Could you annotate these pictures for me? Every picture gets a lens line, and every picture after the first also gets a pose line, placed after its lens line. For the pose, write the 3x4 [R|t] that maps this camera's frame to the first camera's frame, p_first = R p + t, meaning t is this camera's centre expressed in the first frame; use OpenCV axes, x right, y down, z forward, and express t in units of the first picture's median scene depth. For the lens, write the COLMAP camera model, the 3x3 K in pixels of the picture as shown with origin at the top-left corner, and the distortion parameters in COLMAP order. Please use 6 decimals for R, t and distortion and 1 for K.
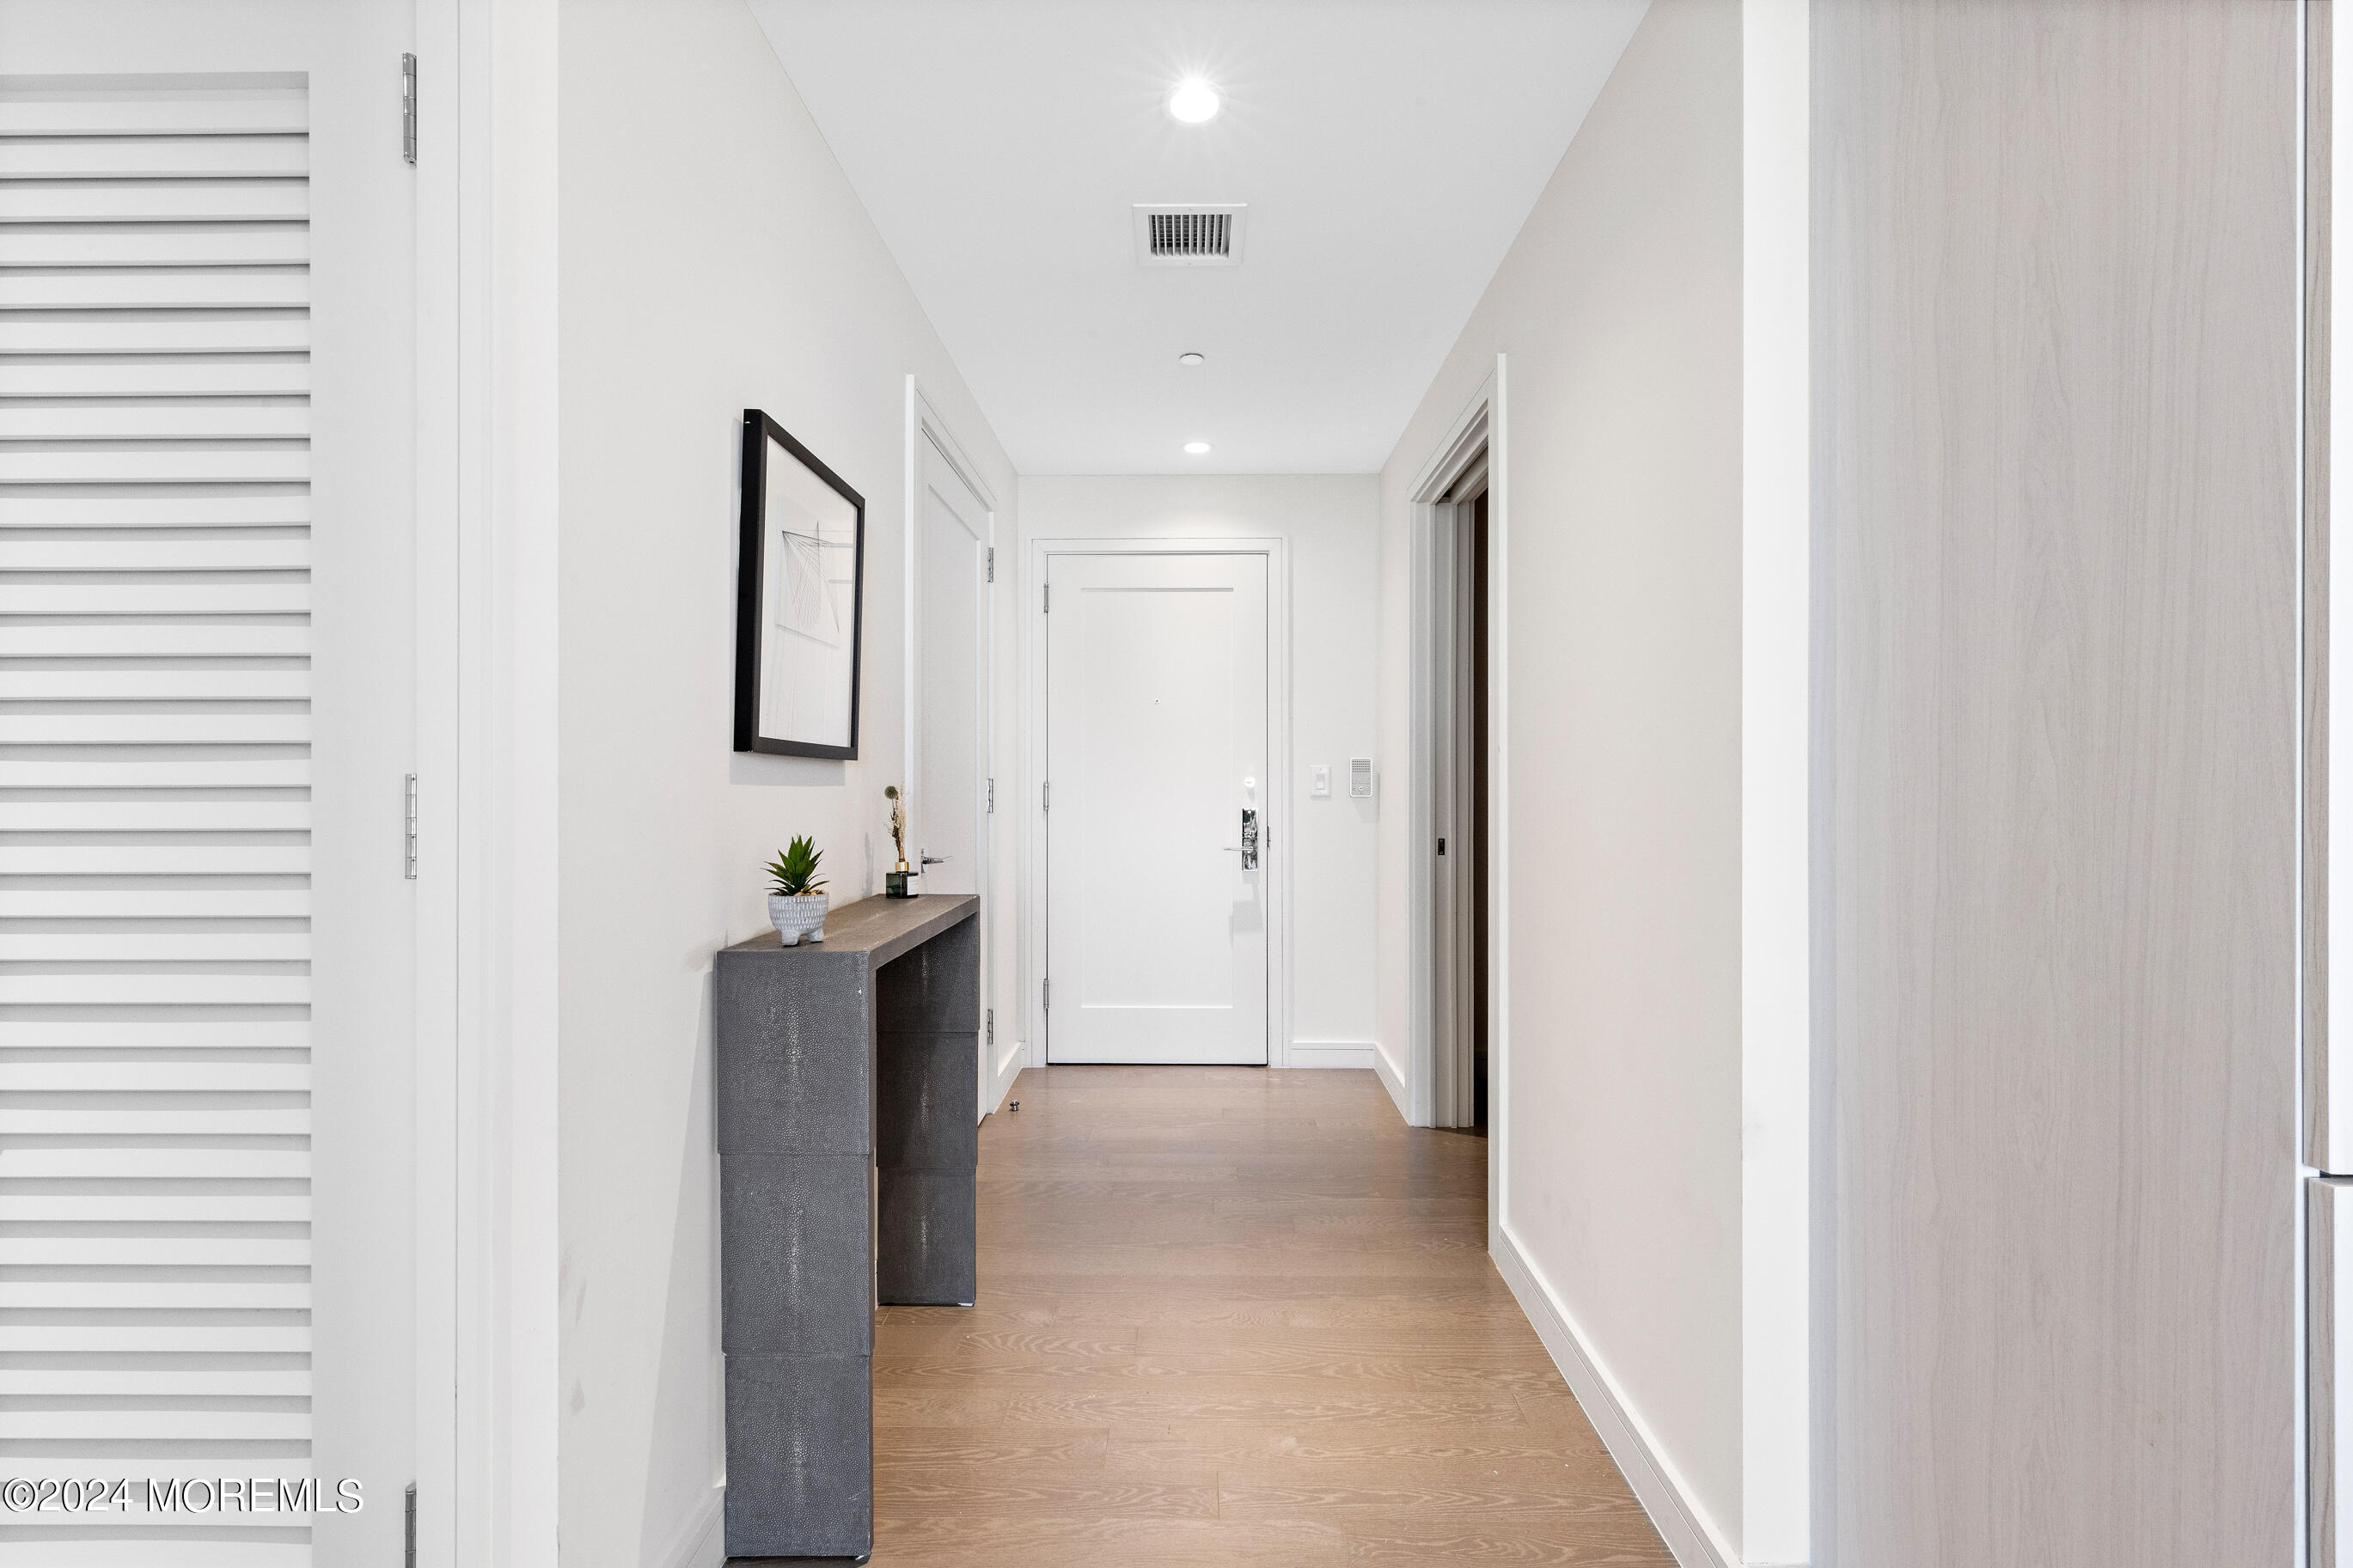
lens RADIAL K [[1004.0, 0, 1176.5], [0, 1004.0, 784.0], [0, 0, 1]] dist [-0.002076, -0.000154]
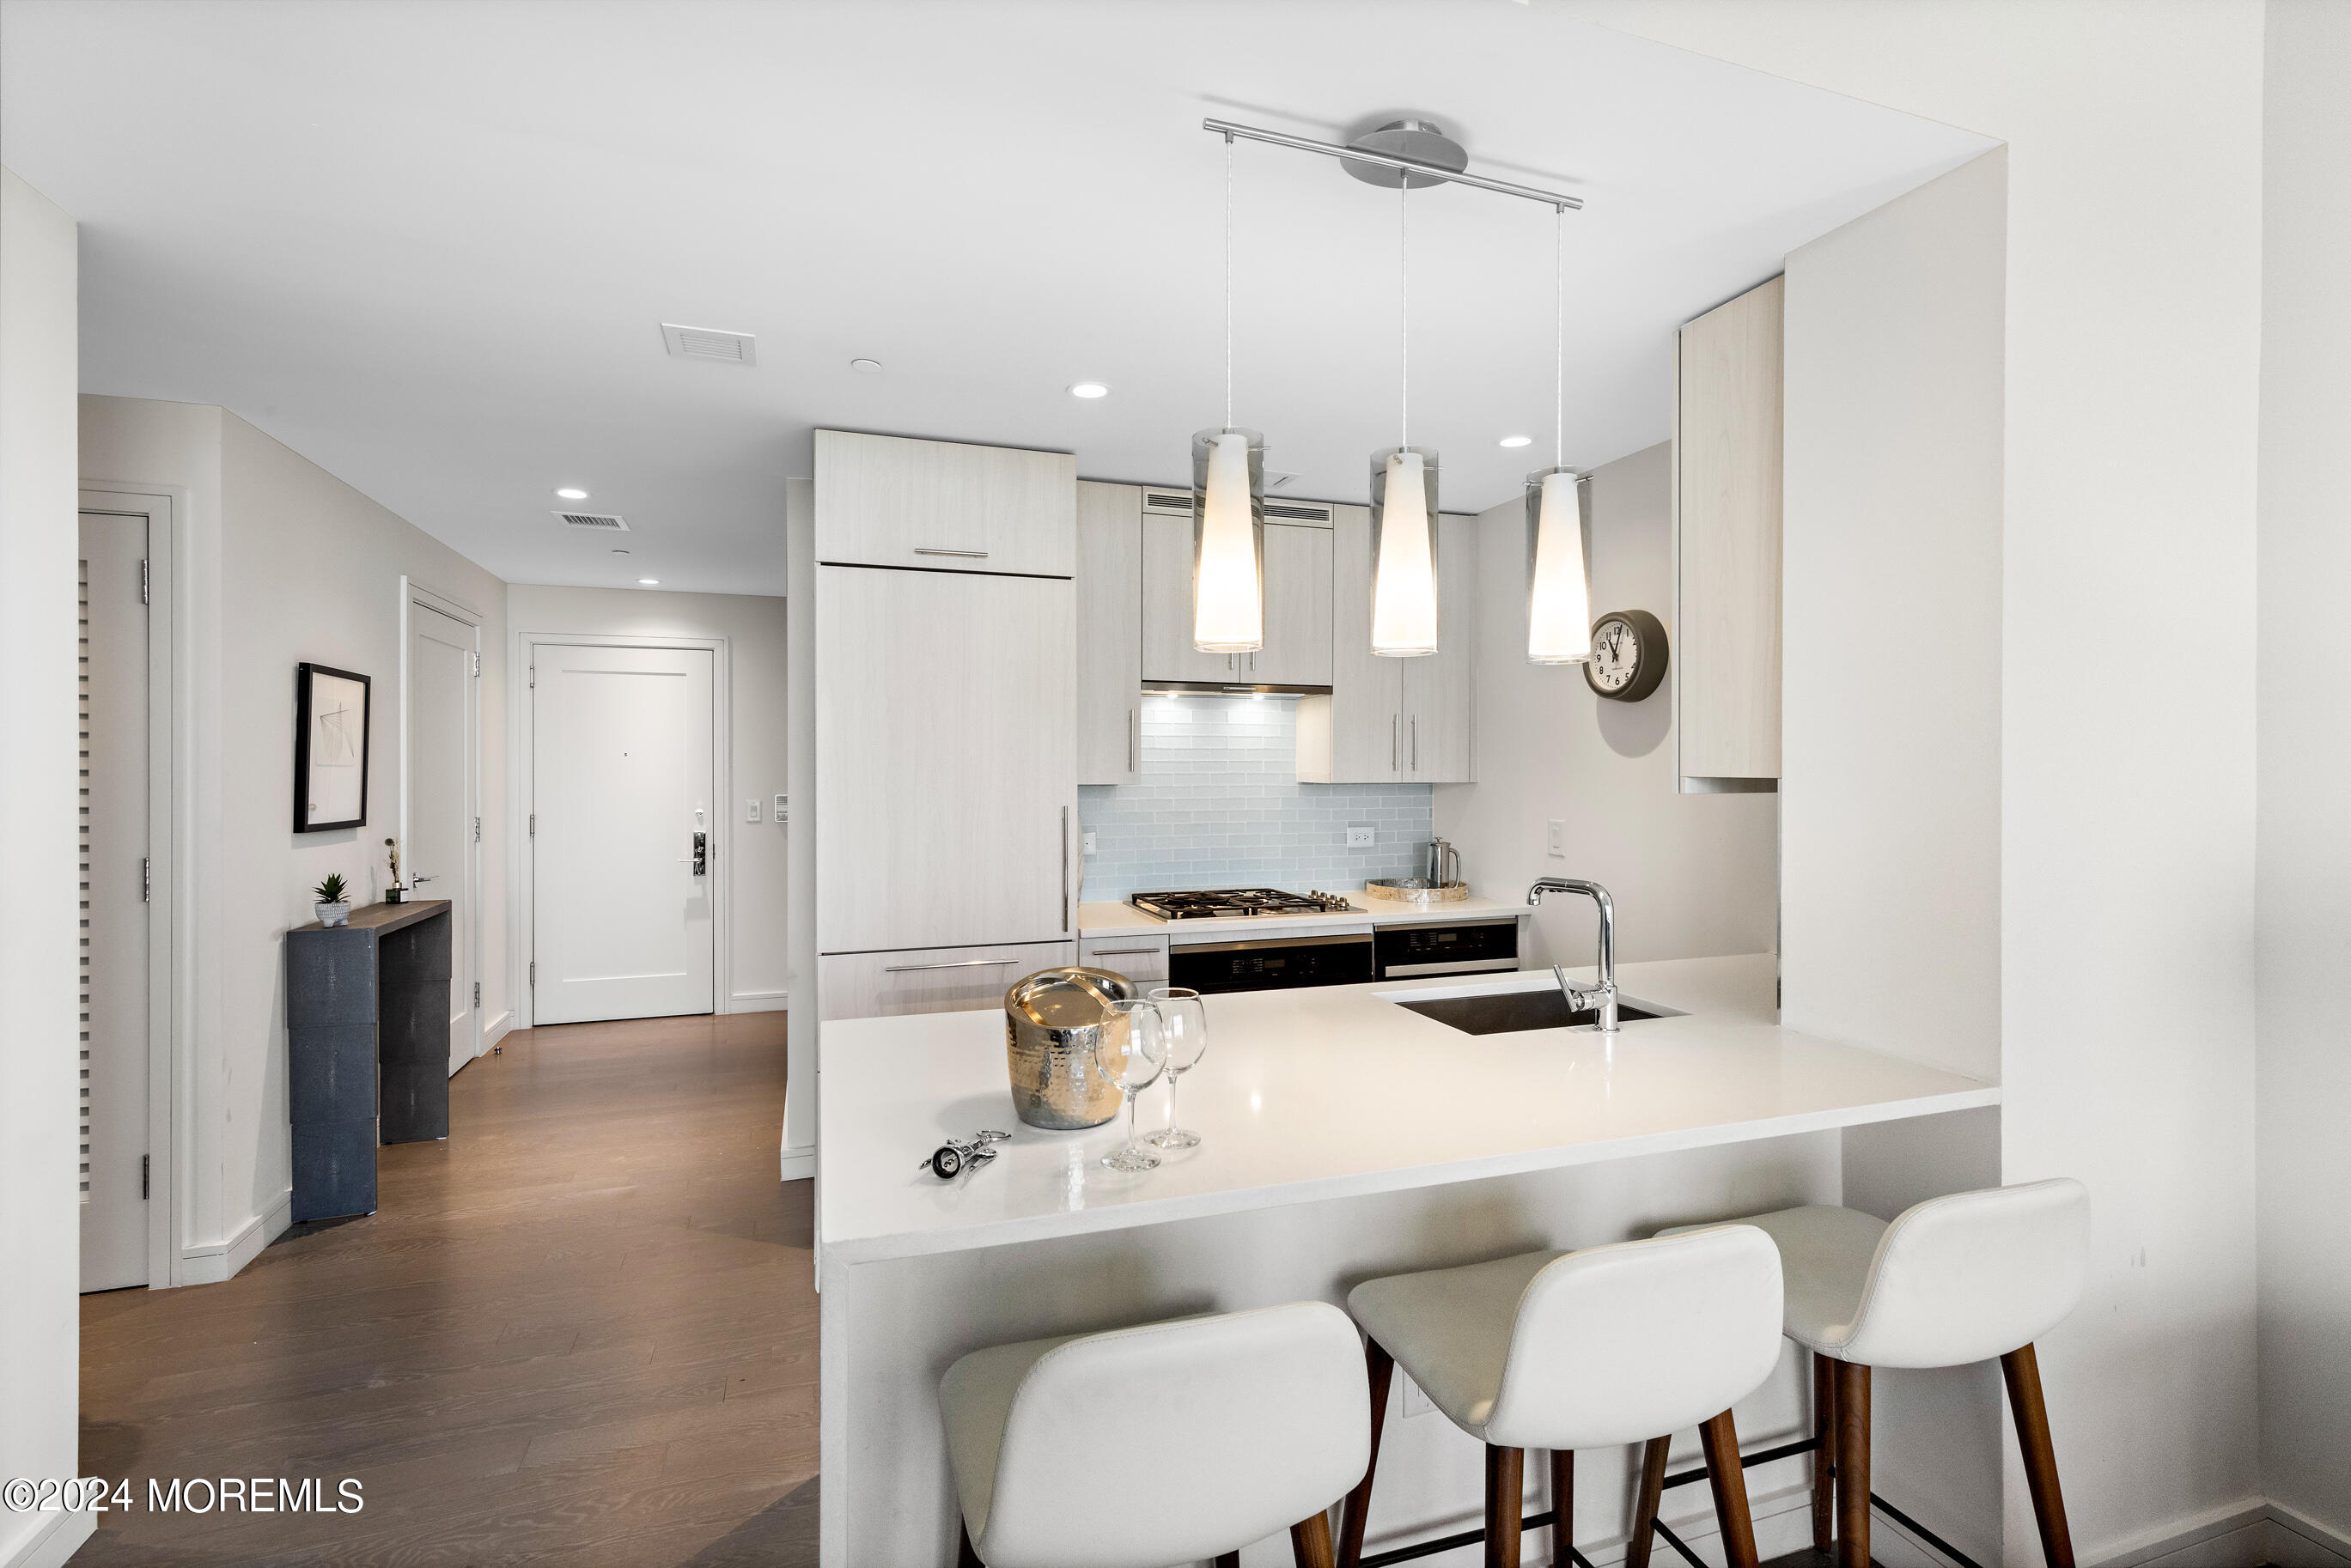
lens RADIAL K [[1050.9, 0, 1175.1], [0, 1050.9, 776.2], [0, 0, 1]] dist [0.002925, -0.000049]
pose [[0.936677, -0.000741, 0.350194, 0.365237], [-0.000938, 0.999989, 0.004625, -0.121325], [-0.350193, -0.004661, 0.936666, -1.226690]]
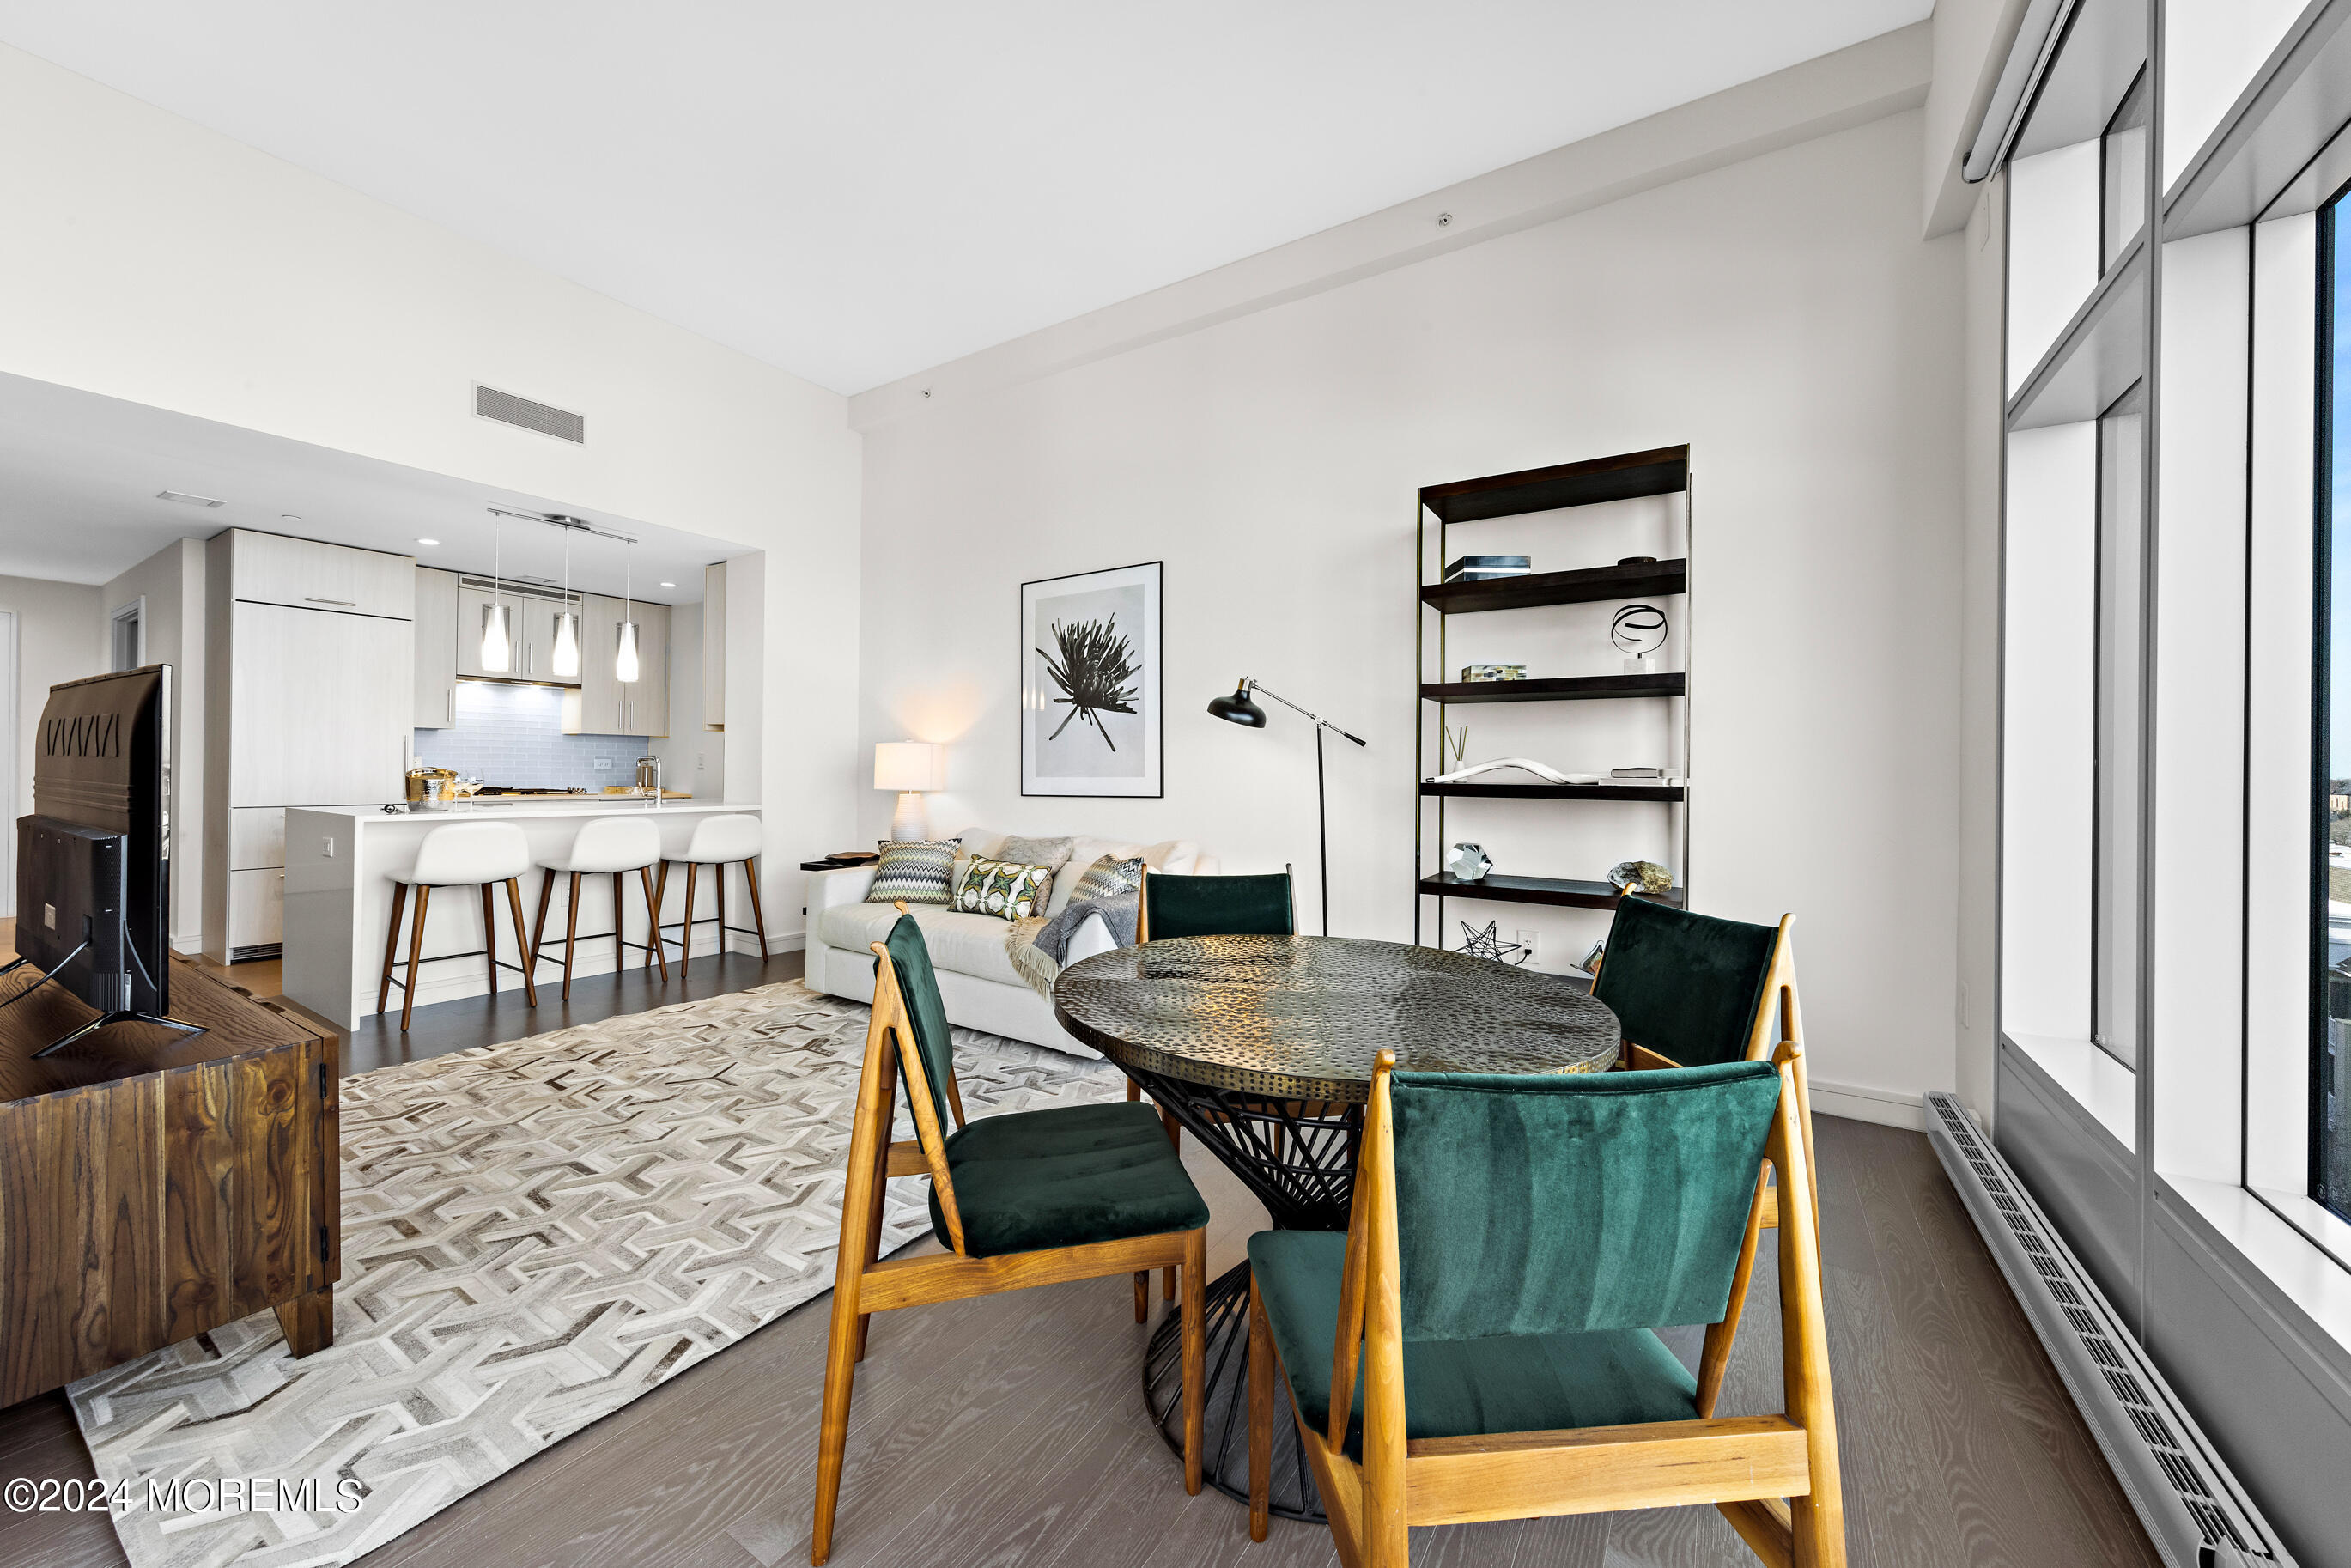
lens RADIAL K [[875.3, 0, 1170.6], [0, 875.3, 770.9], [0, 0, 1]] dist [0.000675, 0.000003]
pose [[0.524311, 0.004507, 0.851515, -0.886568], [-0.008514, 0.999964, -0.000050, 0.149436], [-0.851484, -0.007223, 0.524330, -4.732155]]
